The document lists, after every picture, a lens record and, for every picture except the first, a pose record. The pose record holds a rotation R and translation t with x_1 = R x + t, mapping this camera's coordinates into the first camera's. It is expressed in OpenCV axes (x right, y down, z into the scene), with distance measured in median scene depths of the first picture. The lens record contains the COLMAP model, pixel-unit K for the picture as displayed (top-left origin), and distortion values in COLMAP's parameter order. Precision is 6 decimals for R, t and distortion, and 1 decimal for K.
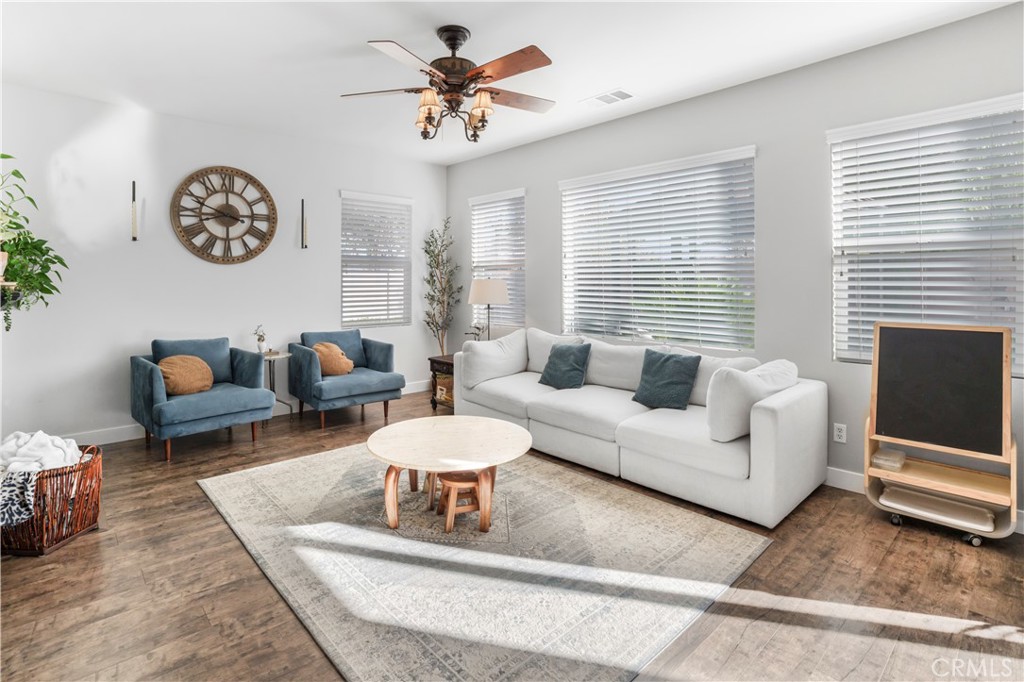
lens RADIAL K [[505.4, 0, 499.2], [0, 505.4, 339.6], [0, 0, 1]] dist [-0.036666, 0.021820]
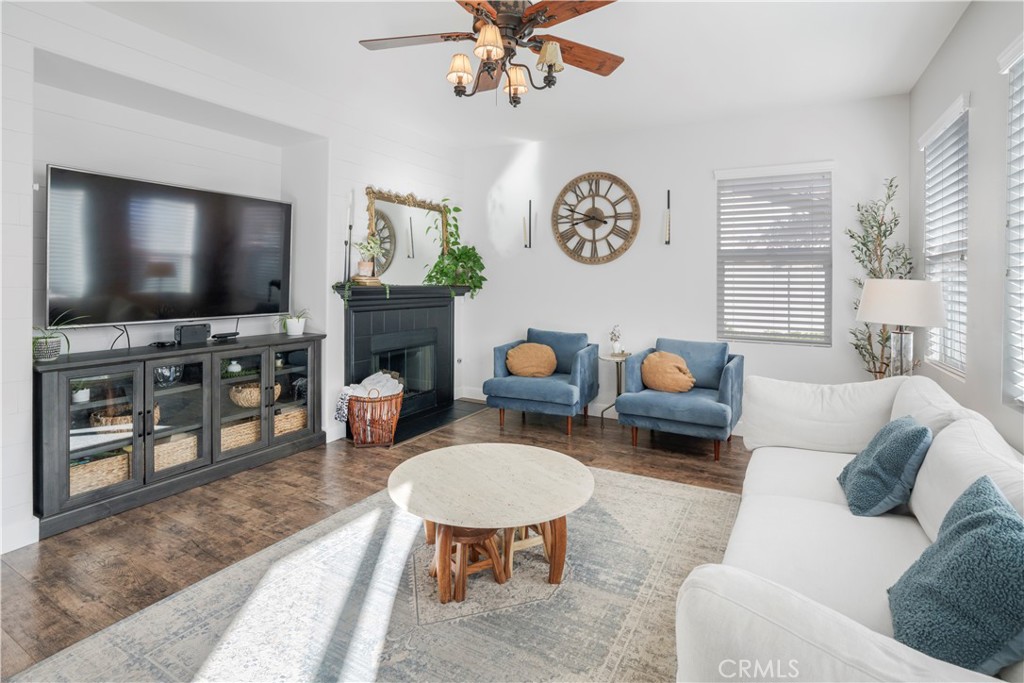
lens RADIAL K [[505.4, 0, 499.2], [0, 505.4, 340.1], [0, 0, 1]] dist [-0.036666, 0.021820]
pose [[0.308555, 0.126959, -0.942696, 0.439867], [-0.108682, 0.989268, 0.097659, -0.076621], [0.944977, 0.072321, 0.319042, 0.496890]]
